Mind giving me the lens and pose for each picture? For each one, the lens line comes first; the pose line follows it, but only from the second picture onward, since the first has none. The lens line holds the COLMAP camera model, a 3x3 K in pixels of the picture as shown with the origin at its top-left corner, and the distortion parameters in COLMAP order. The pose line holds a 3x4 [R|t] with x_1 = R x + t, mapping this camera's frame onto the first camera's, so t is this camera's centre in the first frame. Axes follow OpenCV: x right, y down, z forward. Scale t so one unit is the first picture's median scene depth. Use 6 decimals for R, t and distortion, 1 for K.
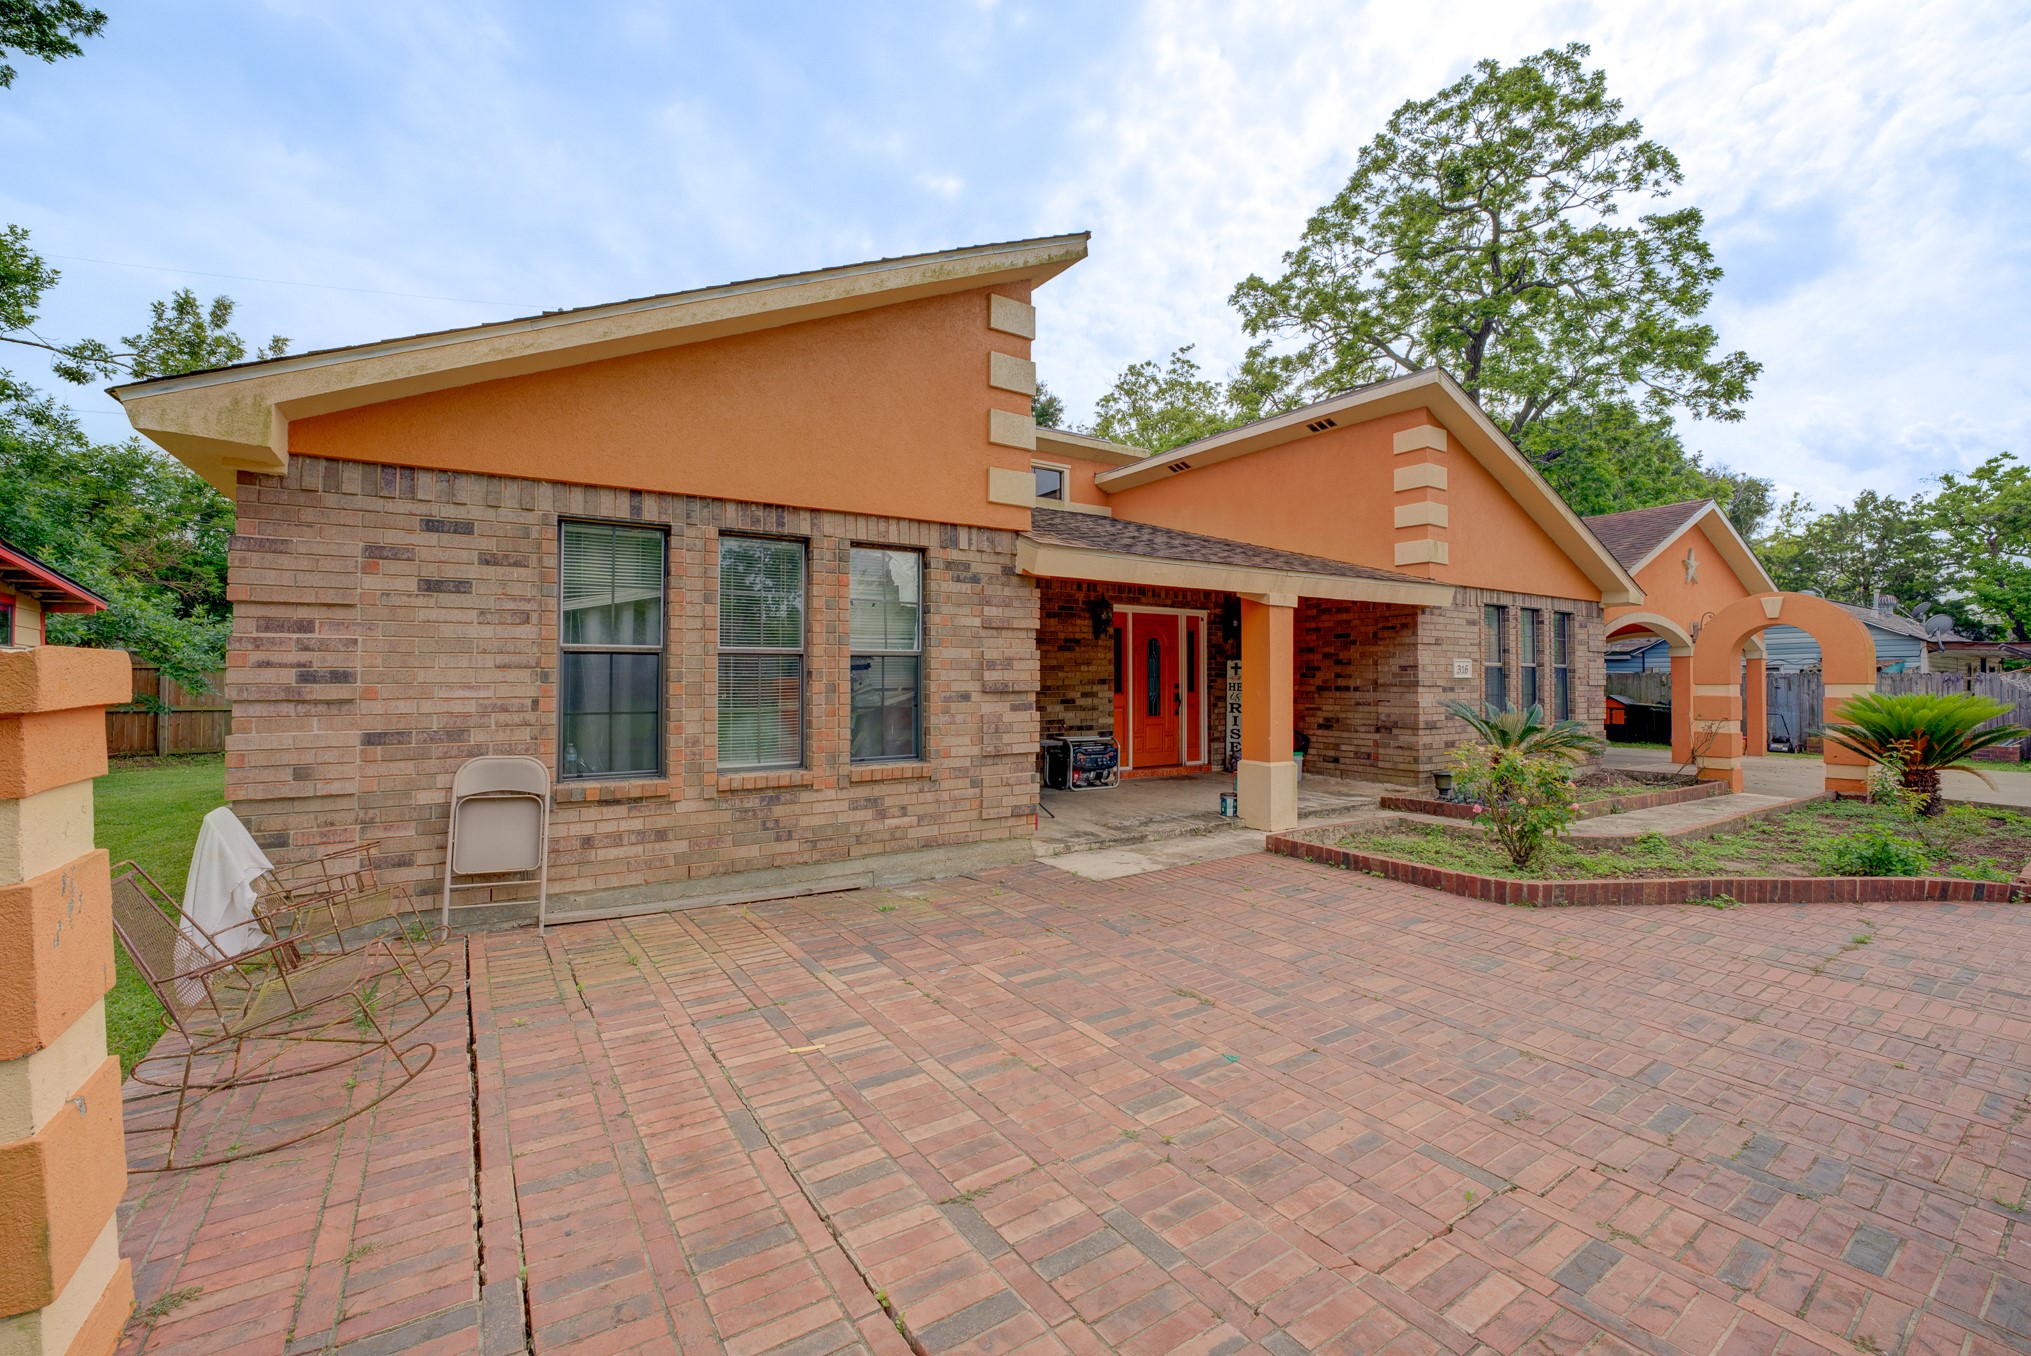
lens RADIAL K [[814.2, 0, 936.0], [0, 814.2, 679.1], [0, 0, 1]] dist [-0.019344, 0.004176]
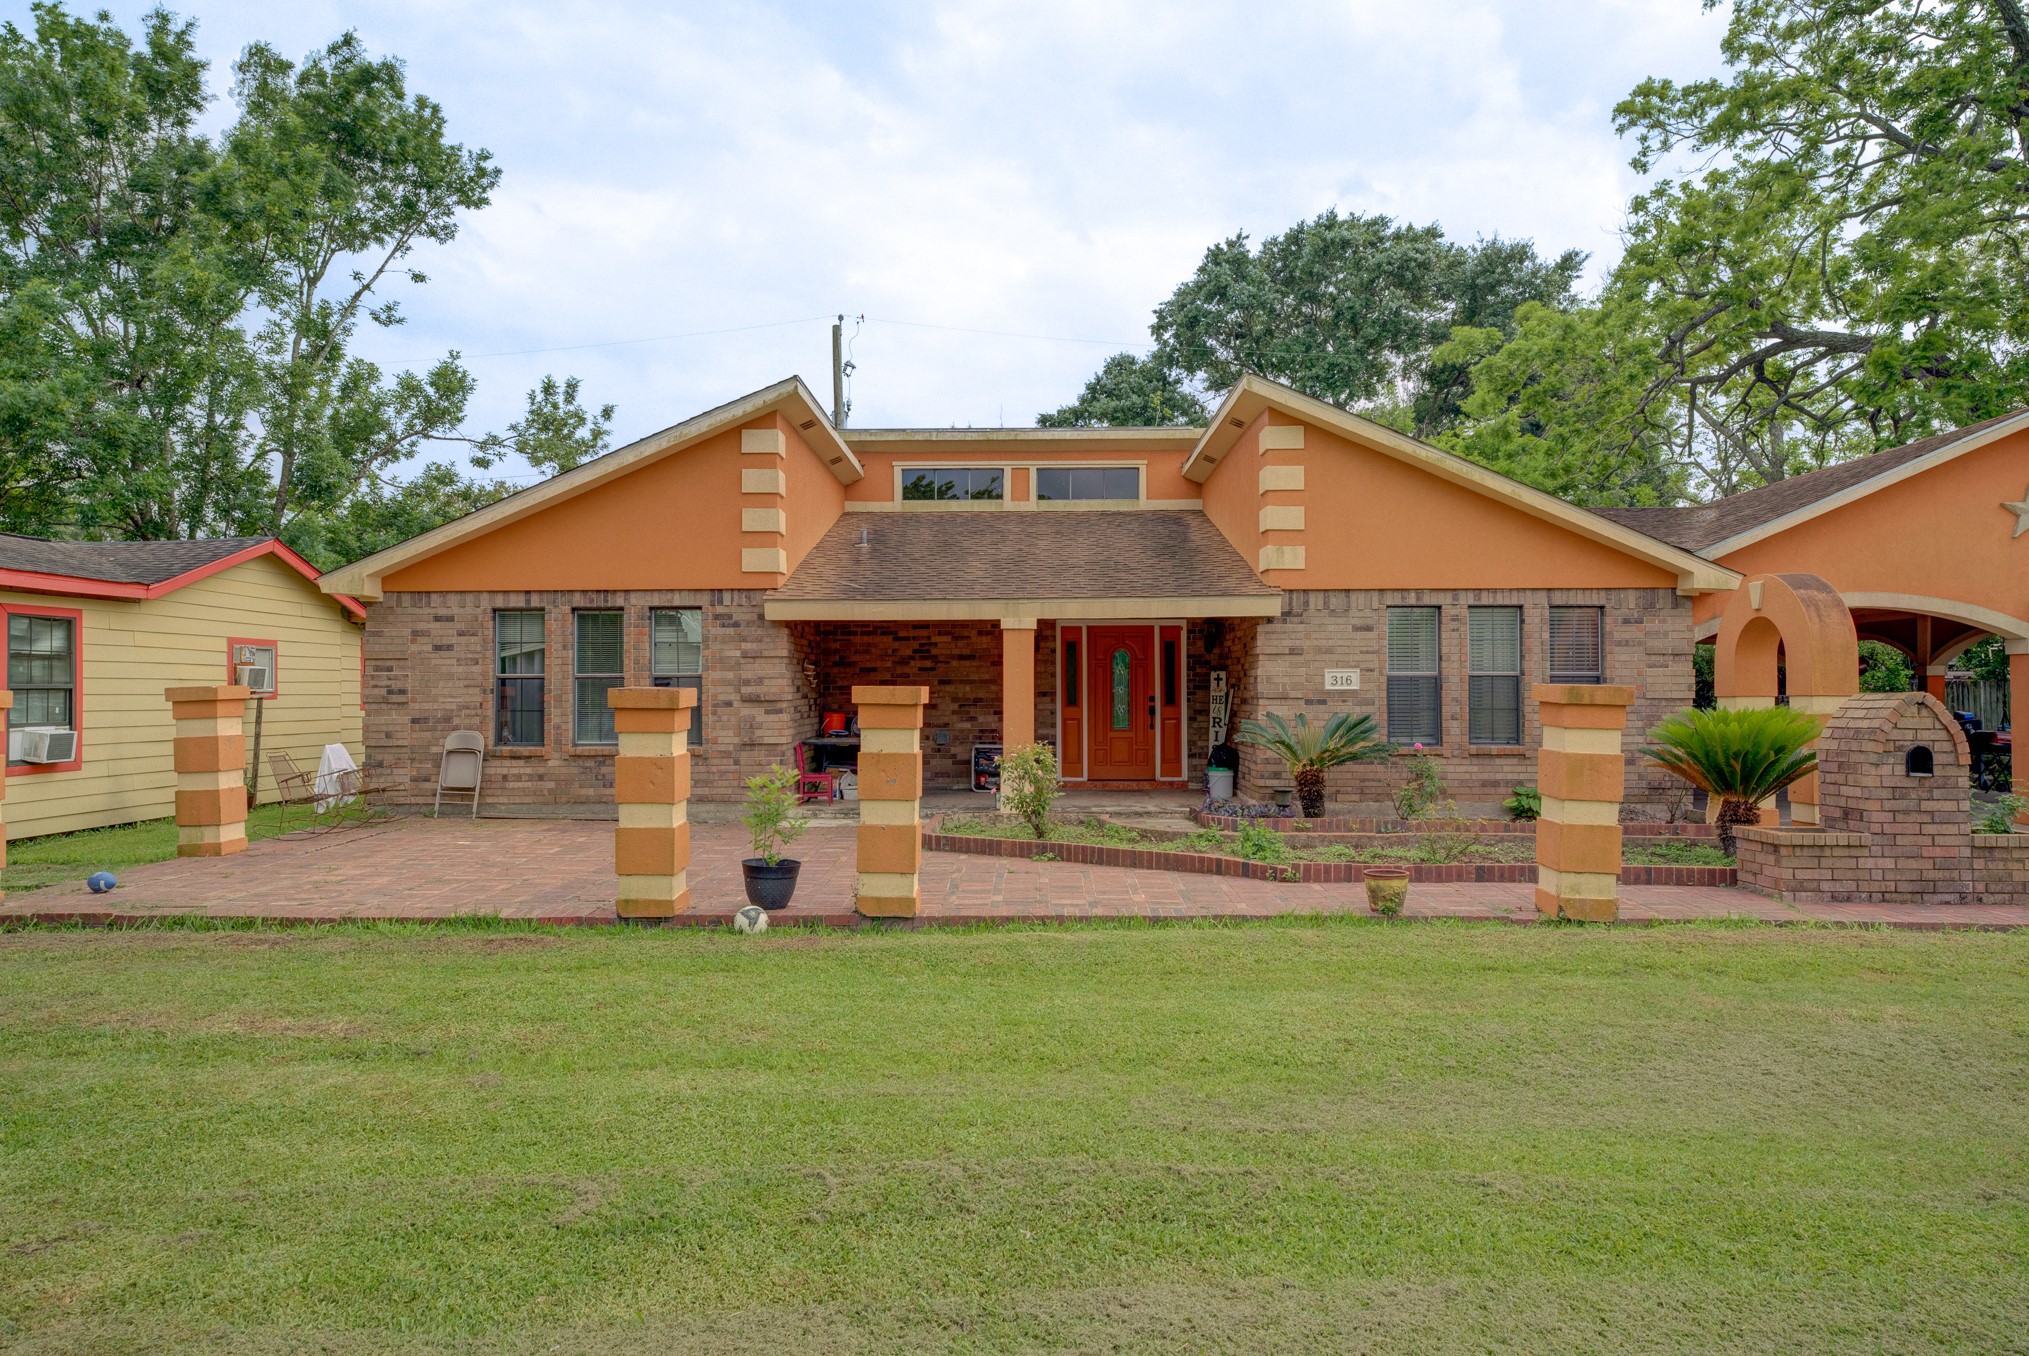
lens RADIAL K [[1226.7, 0, 905.4], [0, 1226.7, 699.7], [0, 0, 1]] dist [0.004899, 0.003452]
pose [[0.824979, 0.002803, -0.565156, 1.054469], [0.001585, 0.999972, 0.007272, -0.001310], [0.565161, -0.006895, 0.824952, -0.453039]]
